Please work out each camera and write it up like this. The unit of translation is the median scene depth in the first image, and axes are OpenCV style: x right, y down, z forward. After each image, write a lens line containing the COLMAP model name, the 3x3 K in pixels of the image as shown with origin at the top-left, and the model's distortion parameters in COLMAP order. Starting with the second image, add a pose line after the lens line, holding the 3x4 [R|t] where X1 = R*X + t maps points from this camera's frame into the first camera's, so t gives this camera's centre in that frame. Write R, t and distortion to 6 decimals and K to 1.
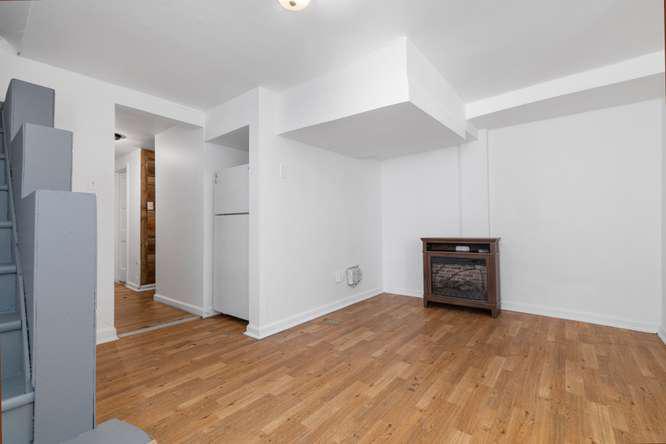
lens RADIAL K [[293.4, 0, 332.1], [0, 293.4, 221.5], [0, 0, 1]] dist [-0.000833, -0.001029]
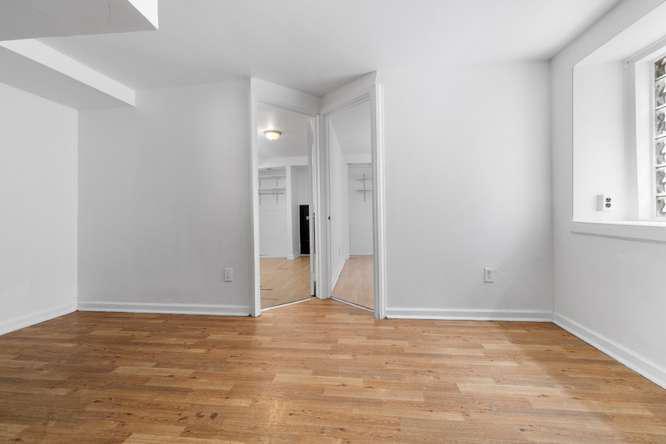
lens RADIAL K [[293.4, 0, 332.9], [0, 293.4, 218.5], [0, 0, 1]] dist [-0.000833, -0.001029]
pose [[-0.544133, -0.001785, 0.838997, -0.546509], [0.005754, 0.999966, 0.005859, 0.039018], [-0.838979, 0.008015, -0.544104, 1.120563]]
